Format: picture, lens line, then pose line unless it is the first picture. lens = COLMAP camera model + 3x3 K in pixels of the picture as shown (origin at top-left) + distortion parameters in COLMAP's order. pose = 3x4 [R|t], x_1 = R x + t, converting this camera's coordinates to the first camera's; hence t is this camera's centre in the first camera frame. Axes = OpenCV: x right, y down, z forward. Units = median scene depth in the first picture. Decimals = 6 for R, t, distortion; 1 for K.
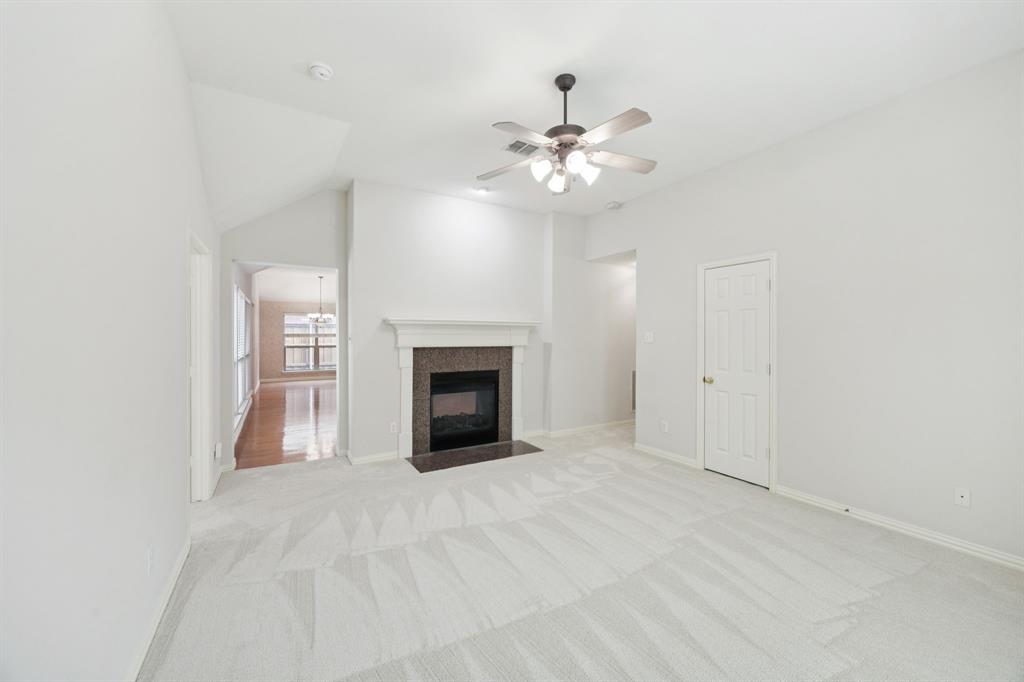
lens RADIAL K [[389.8, 0, 511.4], [0, 389.8, 335.7], [0, 0, 1]] dist [-0.003103, -0.000066]
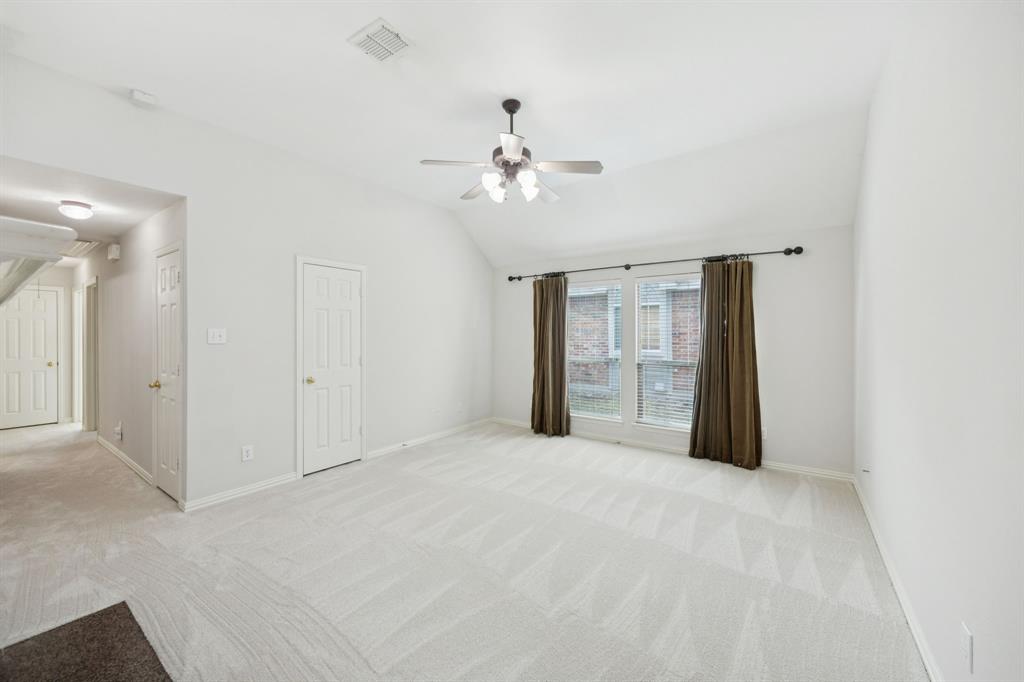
lens RADIAL K [[389.8, 0, 511.4], [0, 389.8, 335.7], [0, 0, 1]] dist [-0.003103, -0.000066]
pose [[-0.400358, 0.000778, 0.916358, -0.611937], [0.001886, 0.999998, -0.000025, 0.006692], [-0.916357, 0.001718, -0.400359, 1.000806]]
